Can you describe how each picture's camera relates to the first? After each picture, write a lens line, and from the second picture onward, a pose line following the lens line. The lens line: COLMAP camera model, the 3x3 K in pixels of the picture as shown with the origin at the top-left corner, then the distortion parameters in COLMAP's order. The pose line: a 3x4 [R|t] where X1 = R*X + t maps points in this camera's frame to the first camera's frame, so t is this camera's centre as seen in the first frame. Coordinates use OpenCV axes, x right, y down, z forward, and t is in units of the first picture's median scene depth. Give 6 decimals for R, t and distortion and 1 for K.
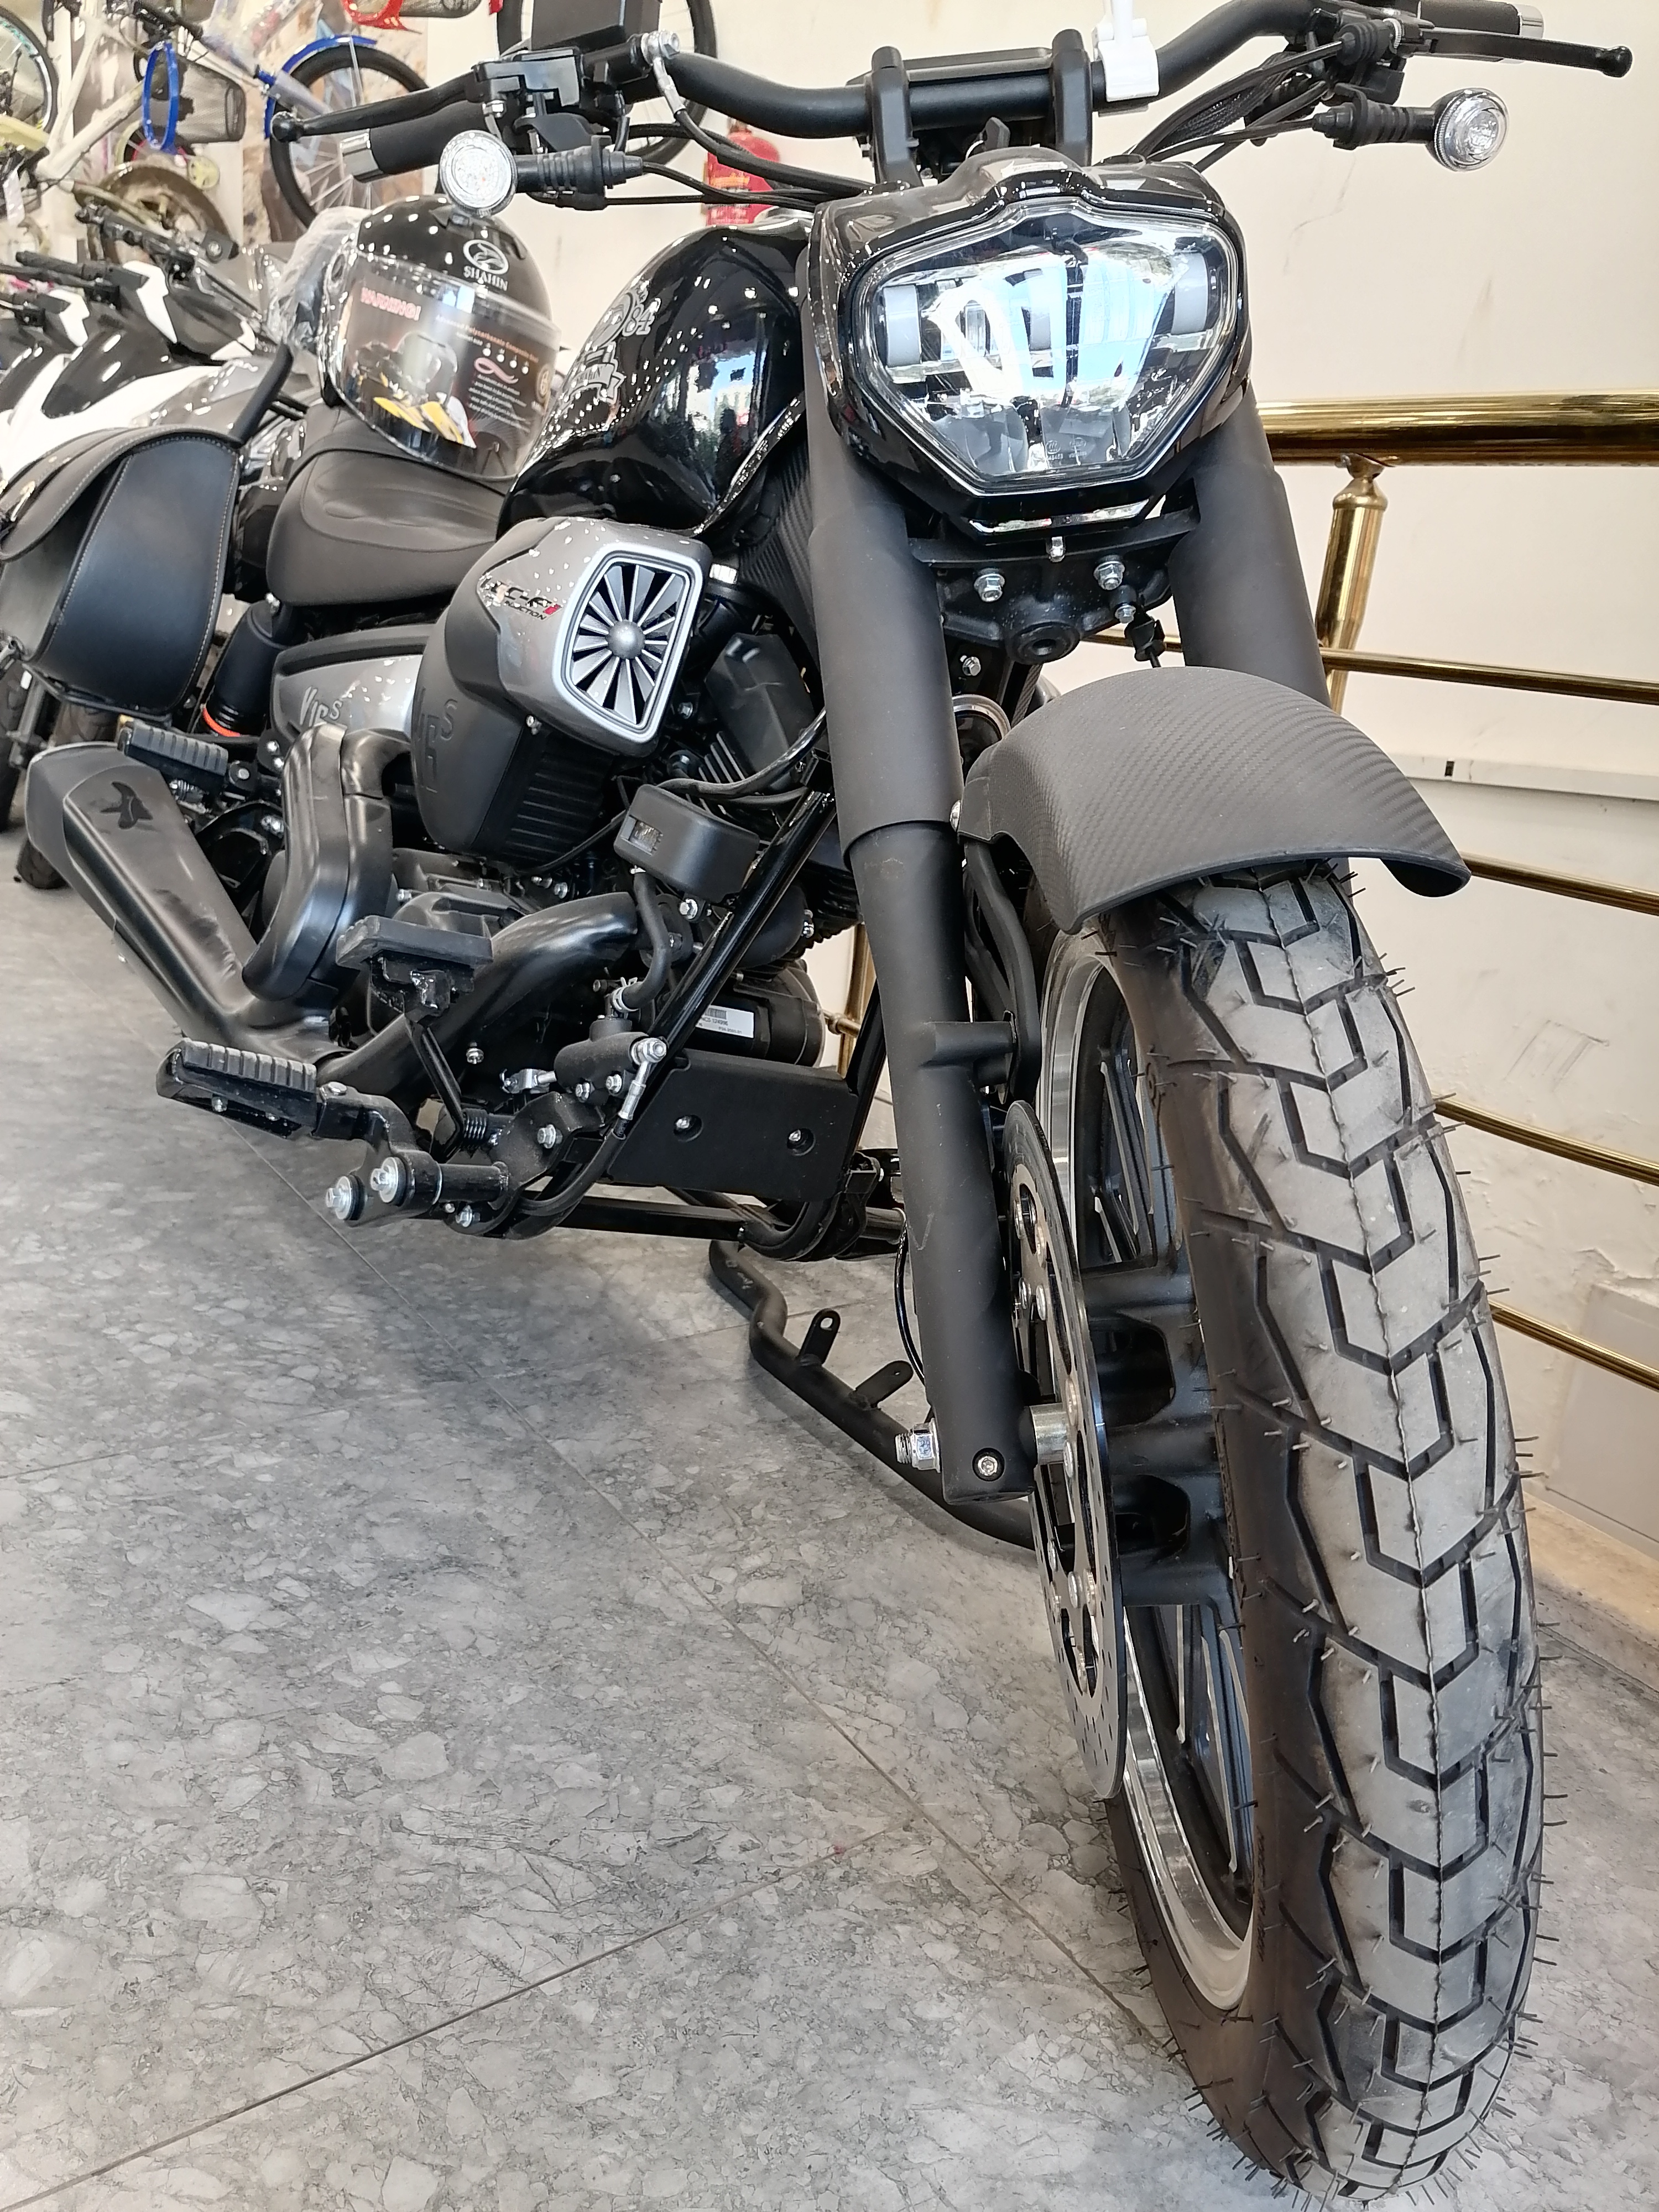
lens RADIAL K [[1692.4, 0, 829.3], [0, 1692.4, 1113.1], [0, 0, 1]] dist [0.114536, -0.140823]
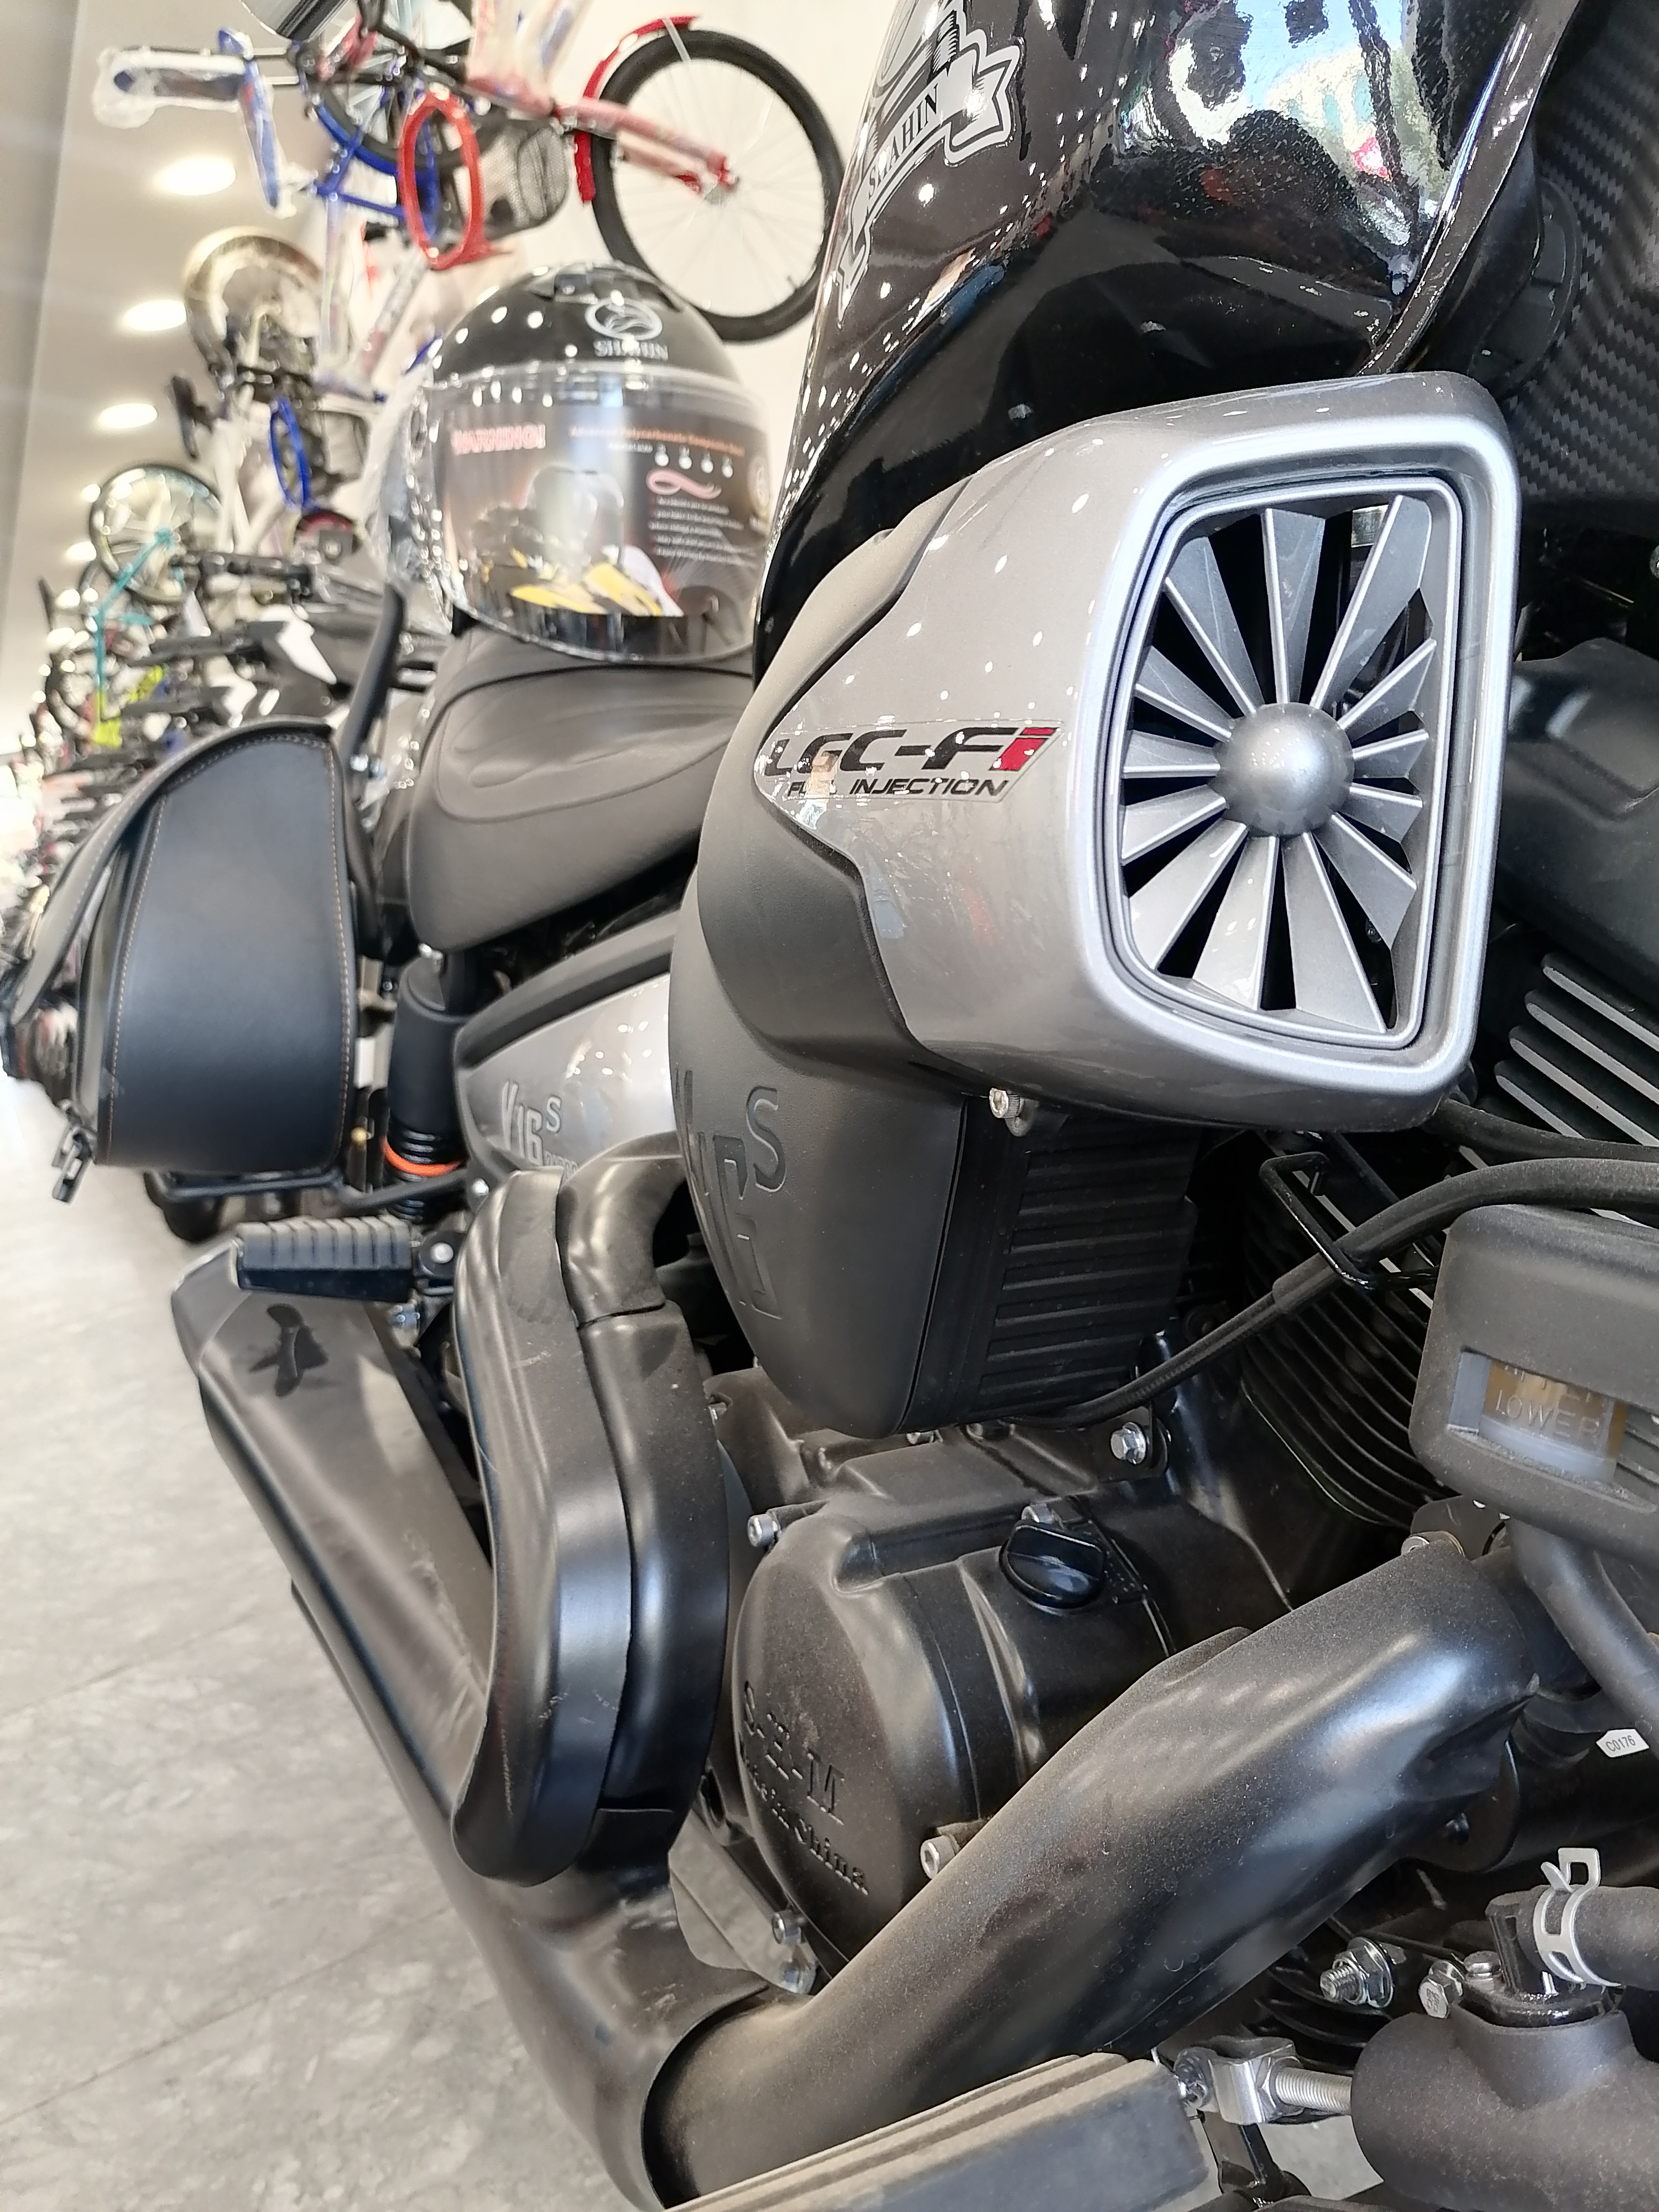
lens RADIAL K [[1679.1, 0, 829.5], [0, 1679.1, 1106.0], [0, 0, 1]] dist [0.094090, -0.127190]
pose [[0.943127, -0.278590, -0.181380, -0.107673], [0.257290, 0.957221, -0.132400, -0.141944], [0.210506, 0.078203, 0.974460, 0.492097]]
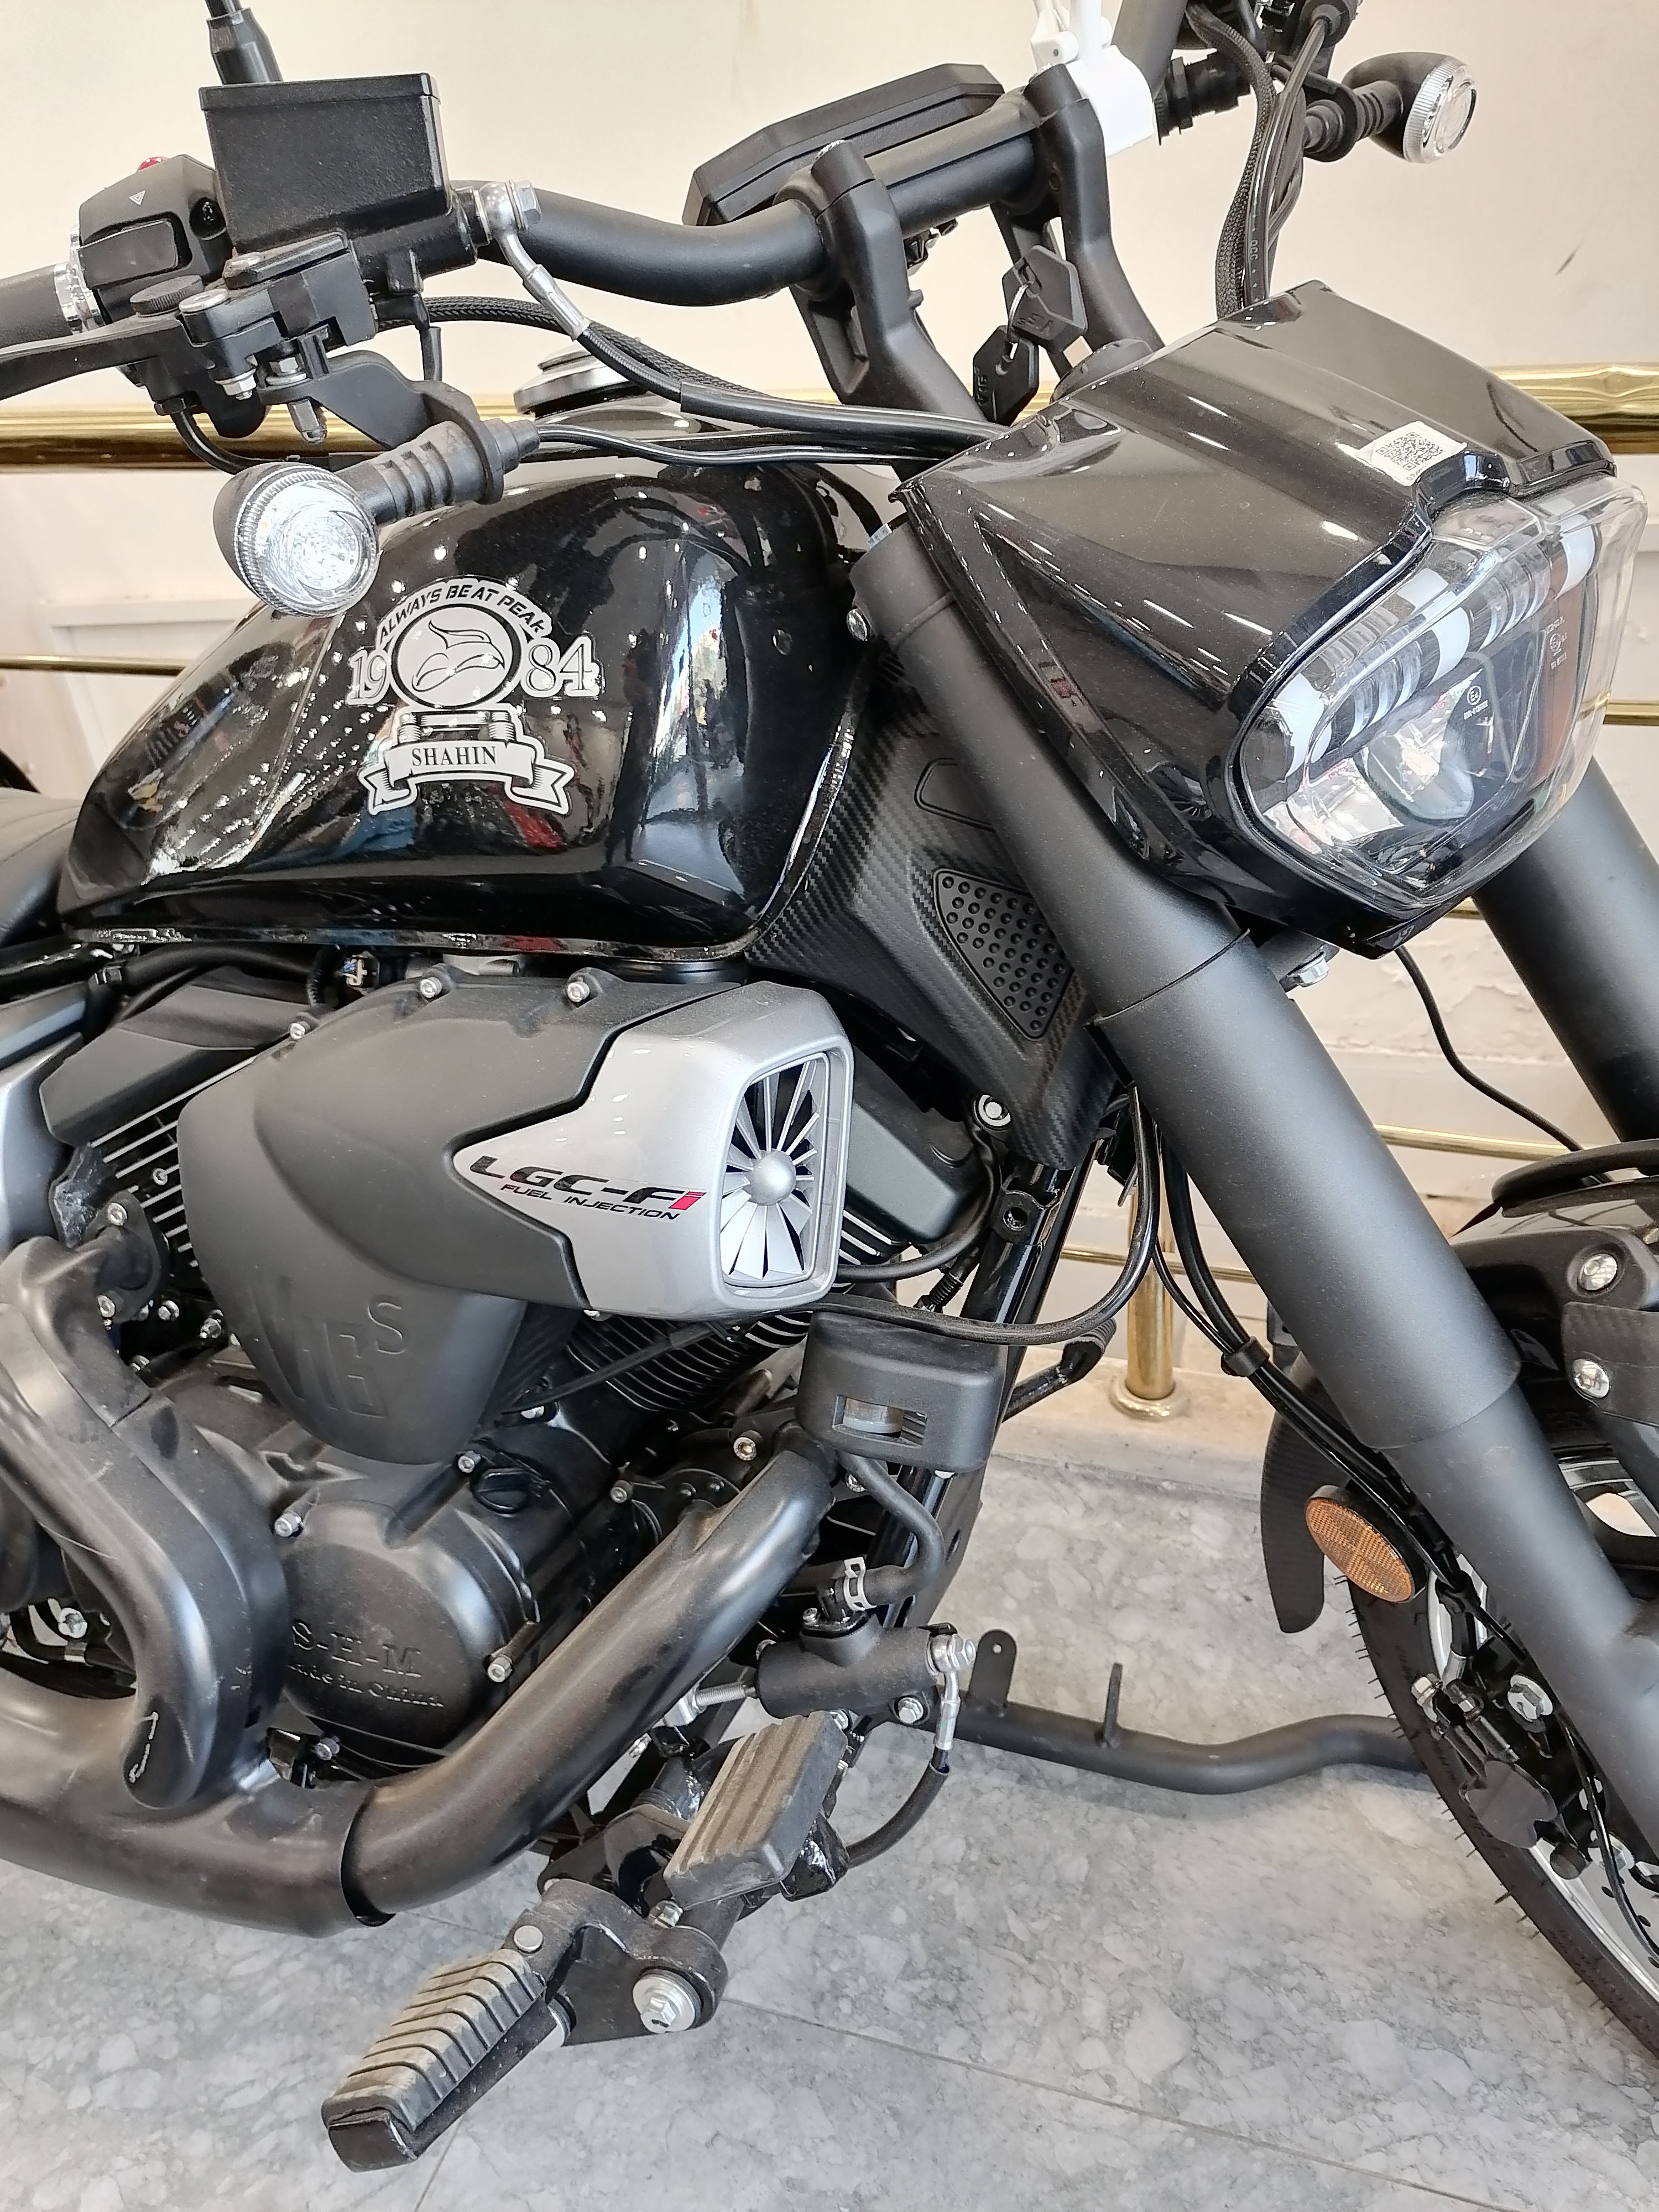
lens RADIAL K [[1679.1, 0, 829.5], [0, 1679.1, 1106.0], [0, 0, 1]] dist [0.094090, -0.127190]
pose [[0.789037, -0.423311, 0.445229, -0.258202], [0.306348, 0.899297, 0.312115, -0.341232], [-0.532515, -0.109875, 0.839259, 0.316188]]
